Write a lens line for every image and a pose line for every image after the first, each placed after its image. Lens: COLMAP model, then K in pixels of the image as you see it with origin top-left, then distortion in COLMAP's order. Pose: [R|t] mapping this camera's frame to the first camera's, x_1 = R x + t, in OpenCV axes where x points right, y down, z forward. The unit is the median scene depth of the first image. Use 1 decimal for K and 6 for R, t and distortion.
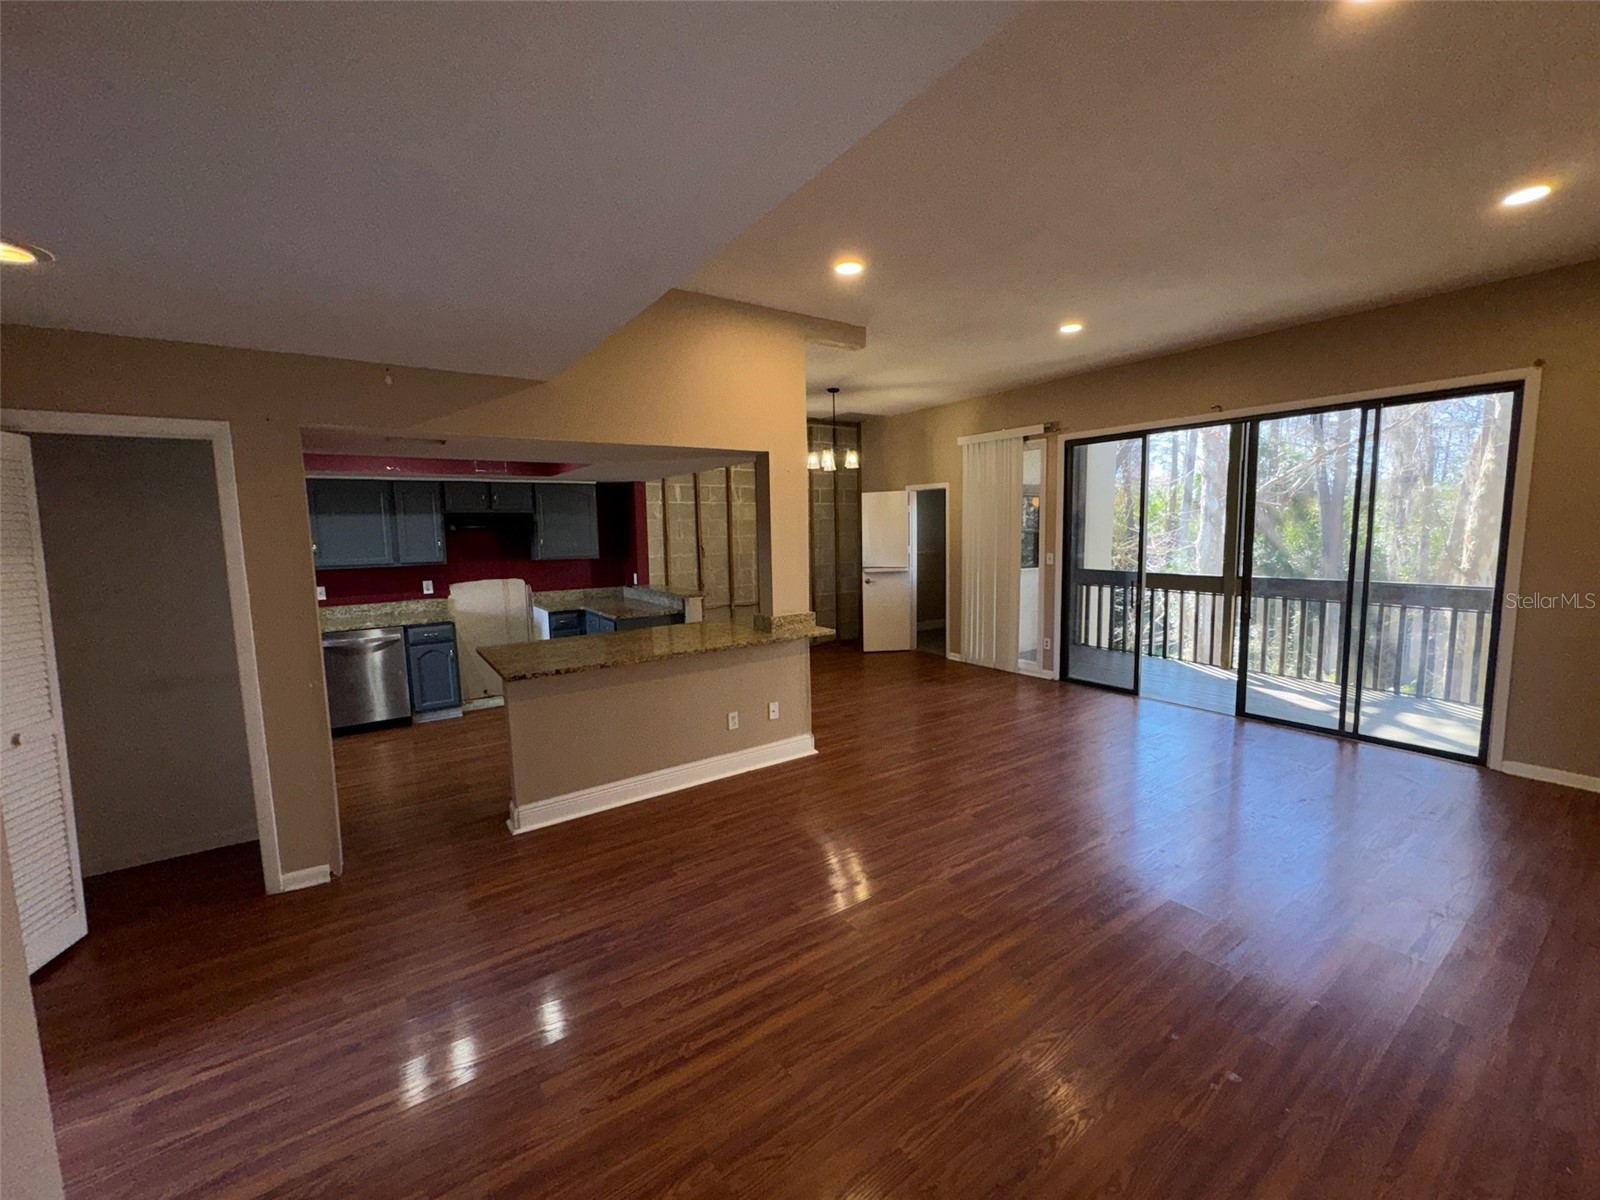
lens RADIAL K [[641.6, 0, 799.2], [0, 641.6, 598.2], [0, 0, 1]] dist [-0.001584, 0.000210]
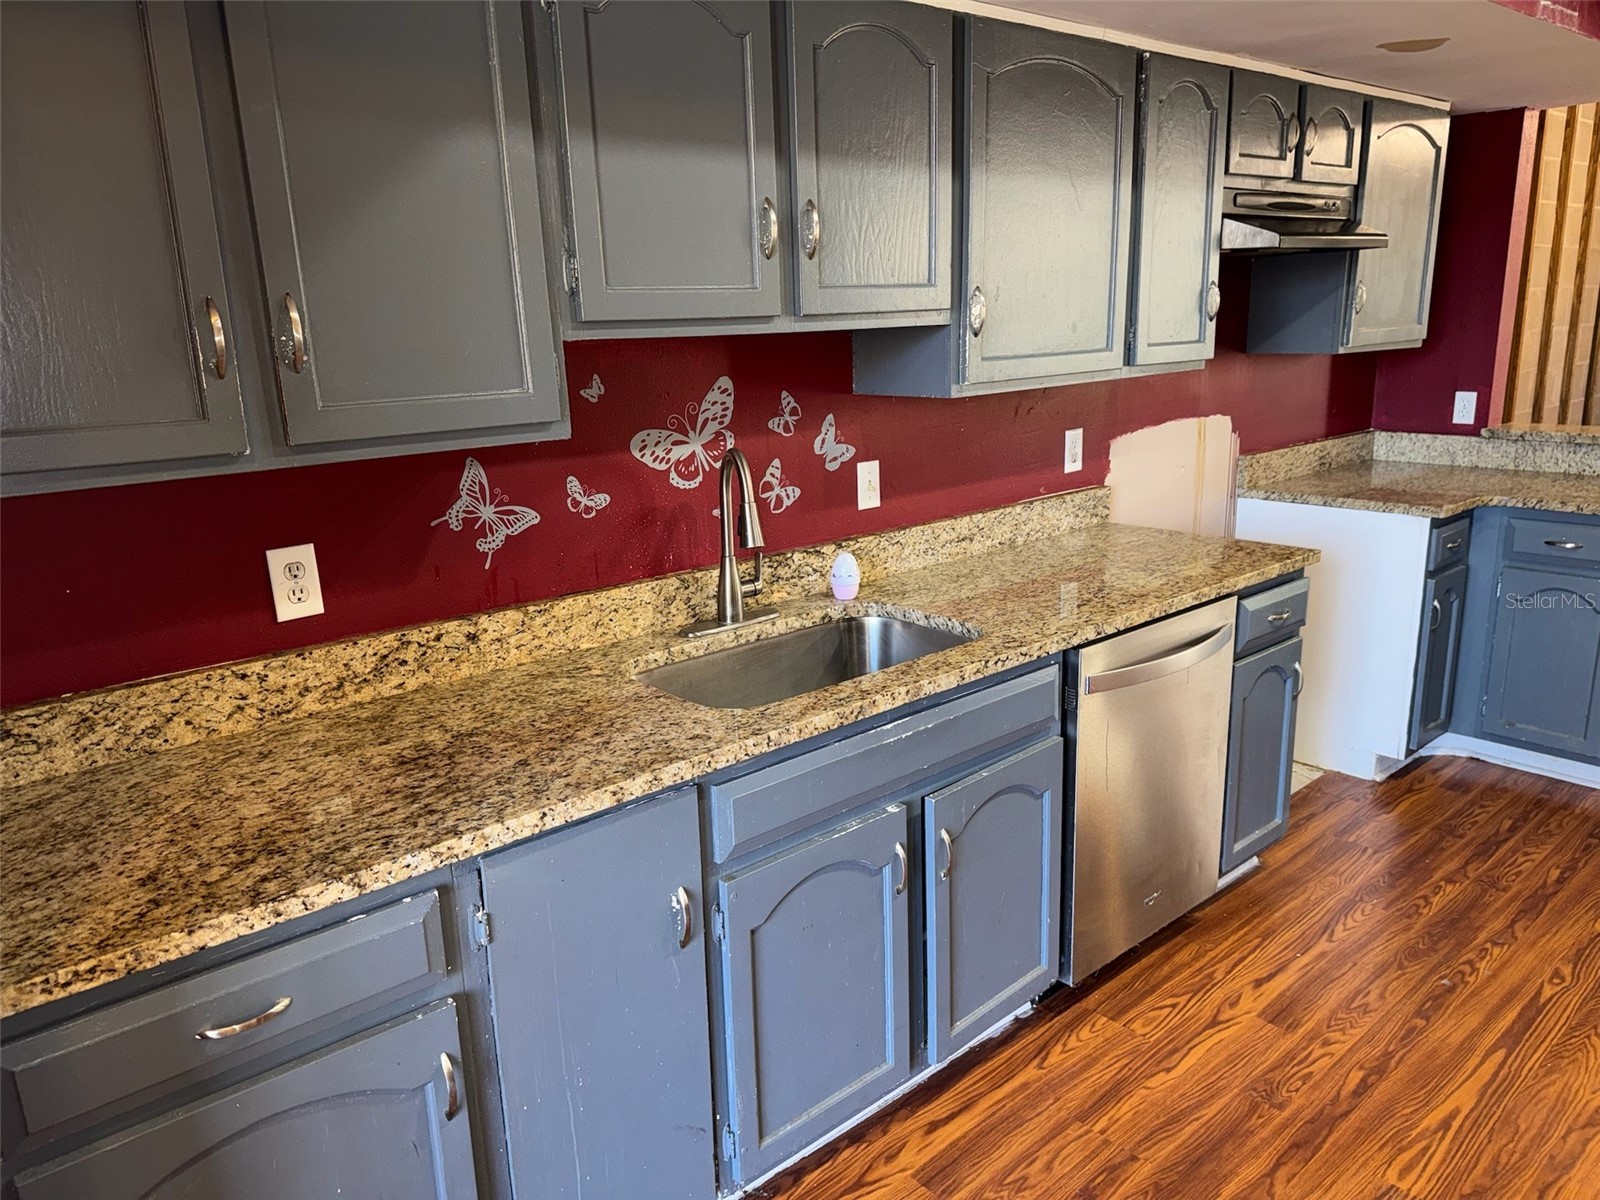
lens RADIAL K [[1141.2, 0, 773.7], [0, 1141.2, 598.5], [0, 0, 1]] dist [0.002742, -0.025421]
pose [[0.995823, -0.039884, 0.082133, -0.753358], [0.028835, 0.990889, 0.131558, -0.022445], [-0.086632, -0.128640, 0.987900, 0.461268]]
